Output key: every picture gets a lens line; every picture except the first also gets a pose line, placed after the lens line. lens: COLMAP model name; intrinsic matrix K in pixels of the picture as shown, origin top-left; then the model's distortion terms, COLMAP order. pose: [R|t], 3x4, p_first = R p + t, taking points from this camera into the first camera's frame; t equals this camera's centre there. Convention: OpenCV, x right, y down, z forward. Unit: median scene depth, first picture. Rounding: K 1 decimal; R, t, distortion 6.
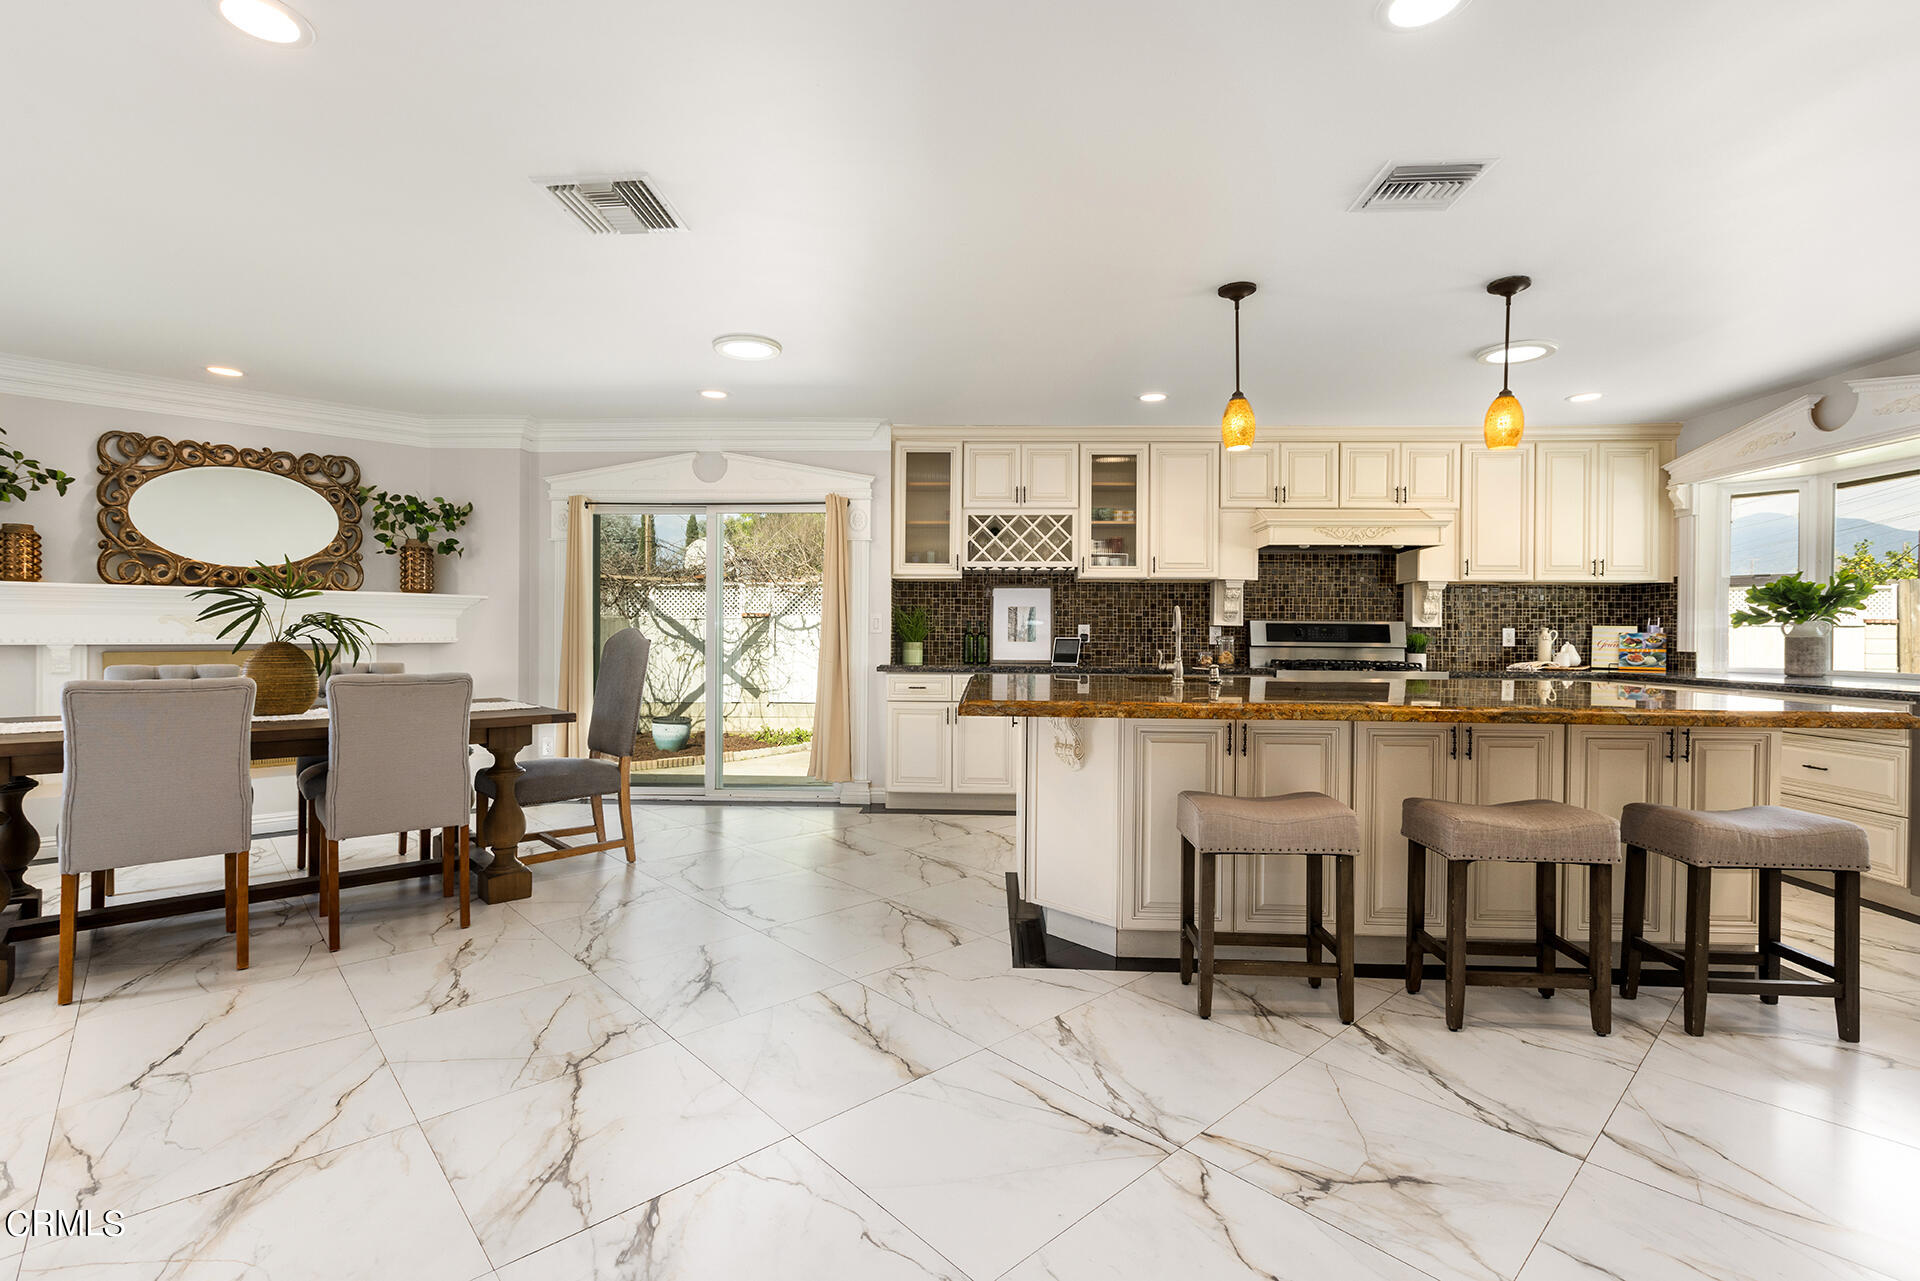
lens RADIAL K [[863.6, 0, 953.6], [0, 863.6, 638.1], [0, 0, 1]] dist [0.002675, -0.000149]
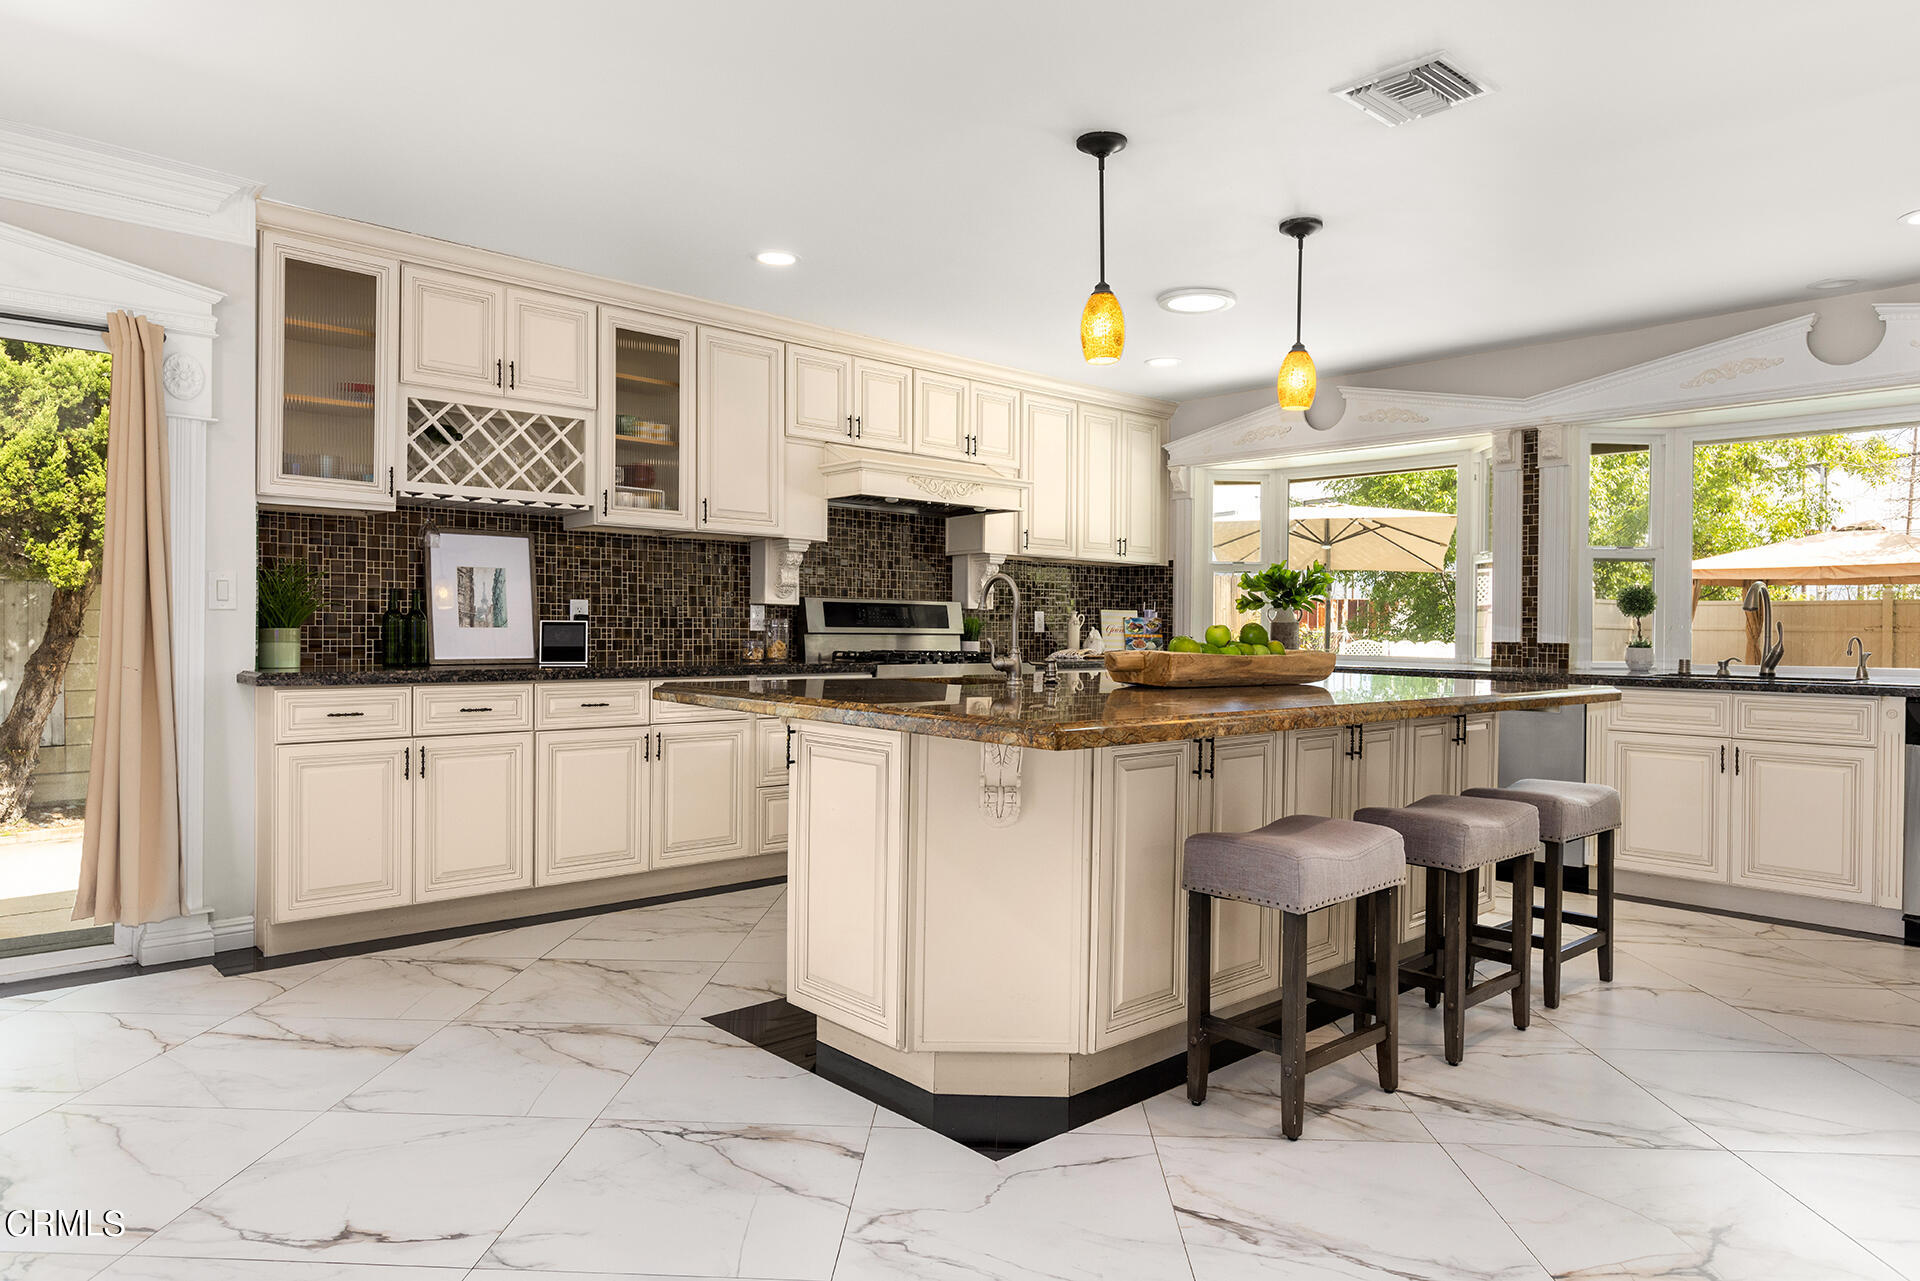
lens RADIAL K [[1182.9, 0, 959.2], [0, 1182.9, 641.6], [0, 0, 1]] dist [-0.002233, -0.000164]
pose [[0.704824, -0.009006, 0.709325, -0.271004], [-0.002035, 0.999890, 0.014717, 0.001704], [-0.709380, -0.011816, 0.704728, 0.219460]]
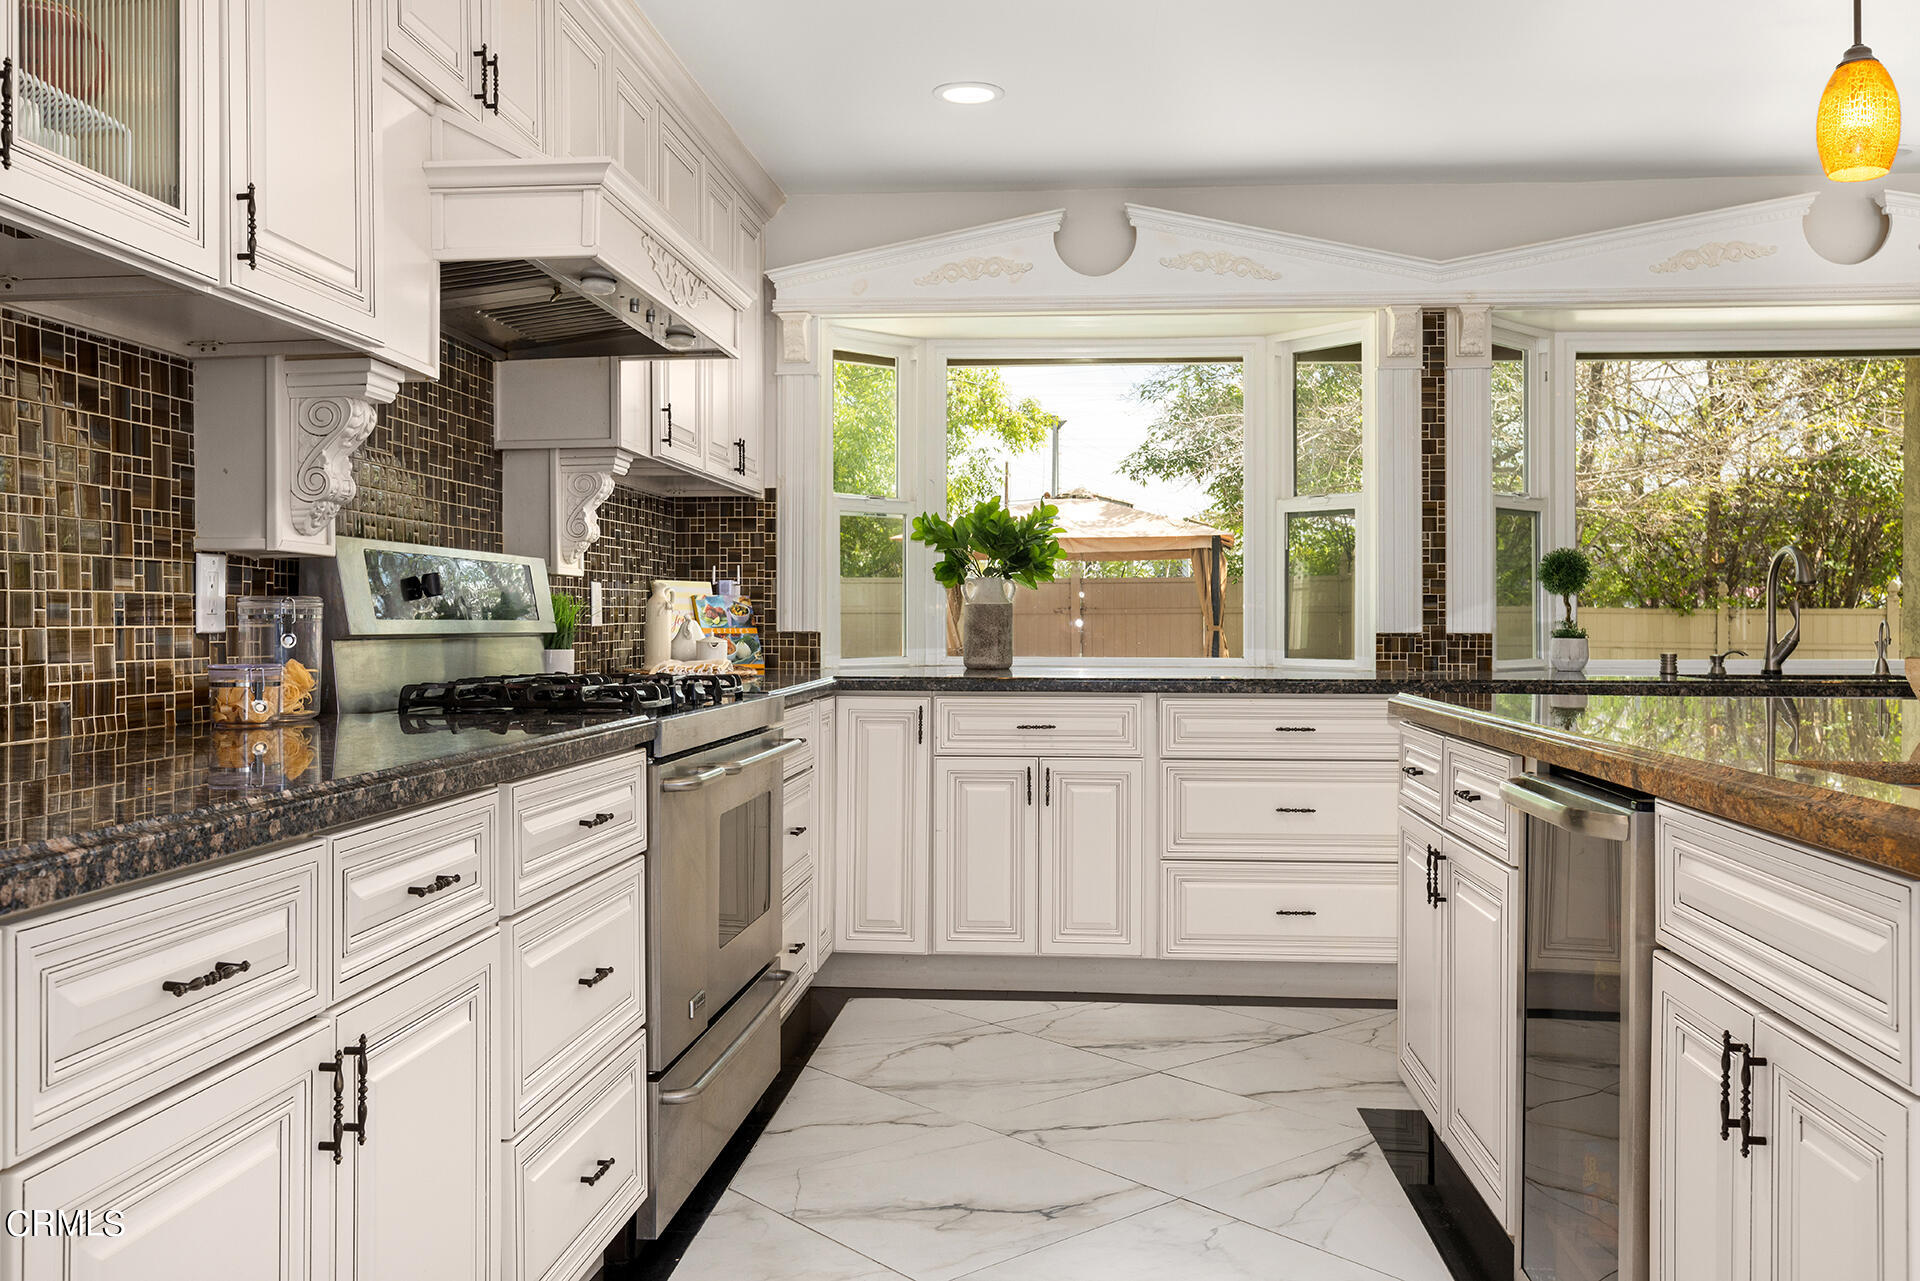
lens RADIAL K [[1597.2, 0, 957.9], [0, 1597.2, 618.1], [0, 0, 1]] dist [-0.005887, 0.007704]
pose [[0.040848, -0.006460, 0.999145, -0.118418], [0.002828, 0.999976, 0.006350, 0.001486], [-0.999161, 0.002566, 0.040865, 0.816797]]
